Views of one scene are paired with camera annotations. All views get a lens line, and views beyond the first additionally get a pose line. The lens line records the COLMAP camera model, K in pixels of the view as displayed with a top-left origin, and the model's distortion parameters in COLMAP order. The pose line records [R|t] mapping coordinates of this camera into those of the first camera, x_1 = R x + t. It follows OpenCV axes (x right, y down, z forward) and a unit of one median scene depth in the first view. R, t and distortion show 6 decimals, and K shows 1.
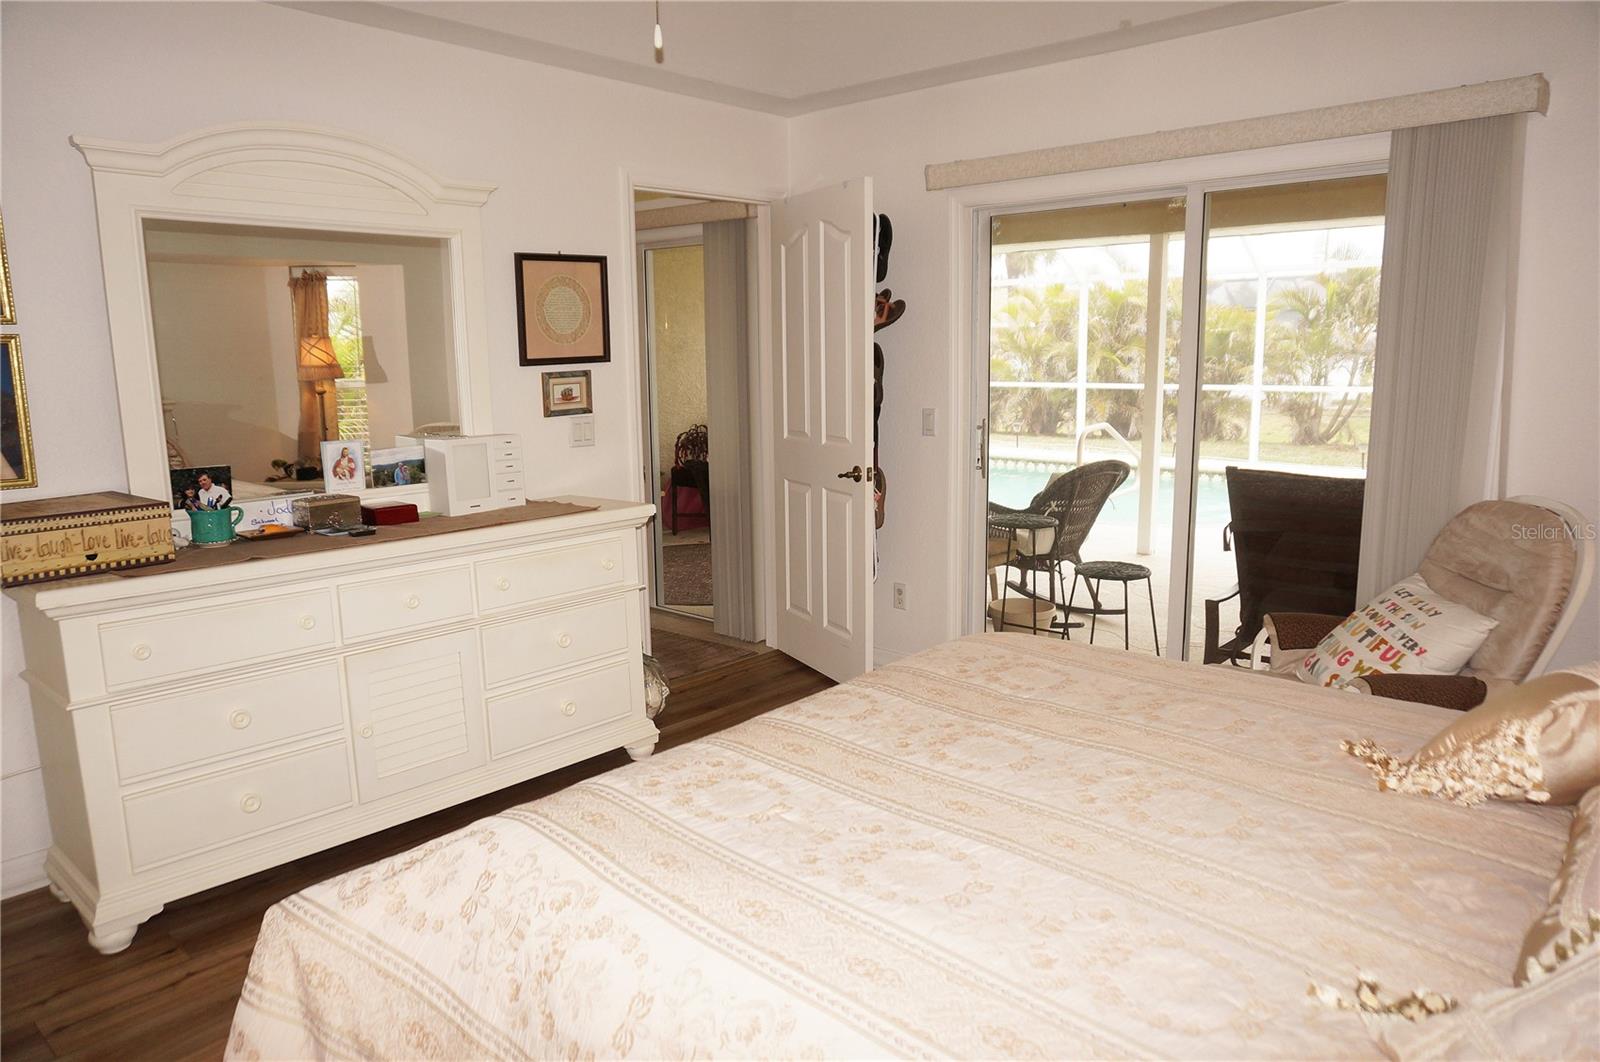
lens RADIAL K [[1065.5, 0, 795.1], [0, 1065.5, 530.4], [0, 0, 1]] dist [-0.043796, 0.024871]
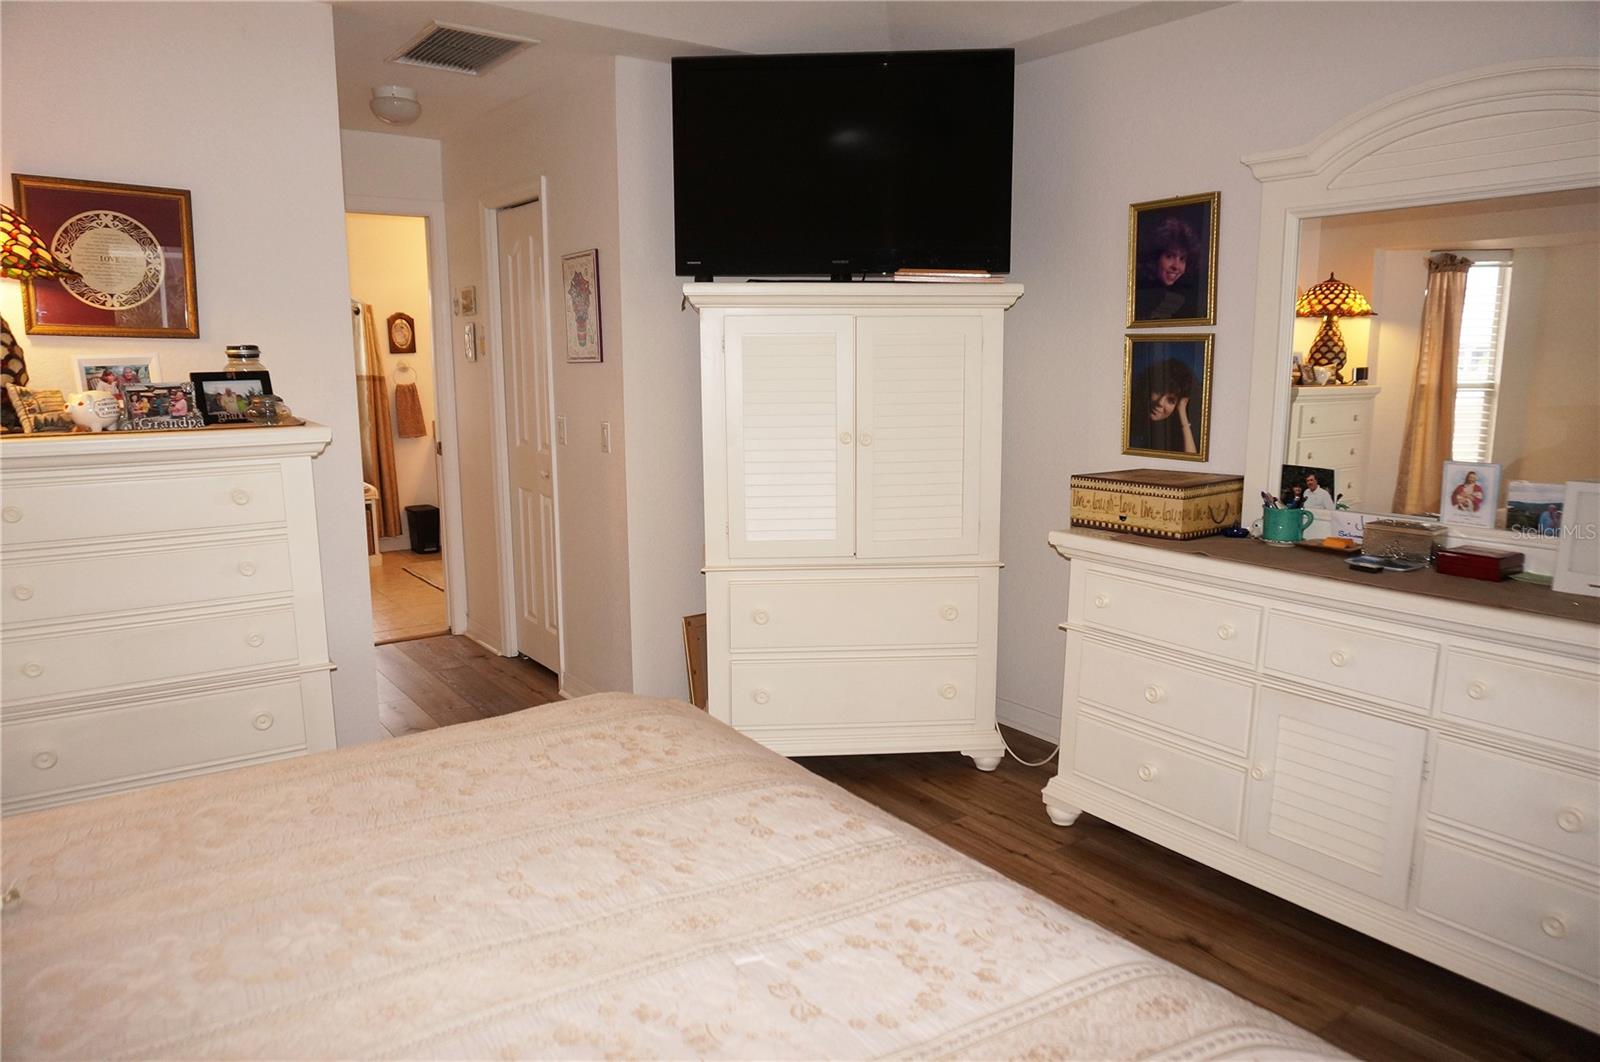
lens RADIAL K [[1065.5, 0, 792.3], [0, 1065.5, 530.1], [0, 0, 1]] dist [-0.043796, 0.024871]
pose [[-0.234254, 0.170557, -0.957097, 0.567961], [-0.152736, 0.965808, 0.209492, -0.152451], [0.960103, 0.195257, -0.200194, 0.837011]]
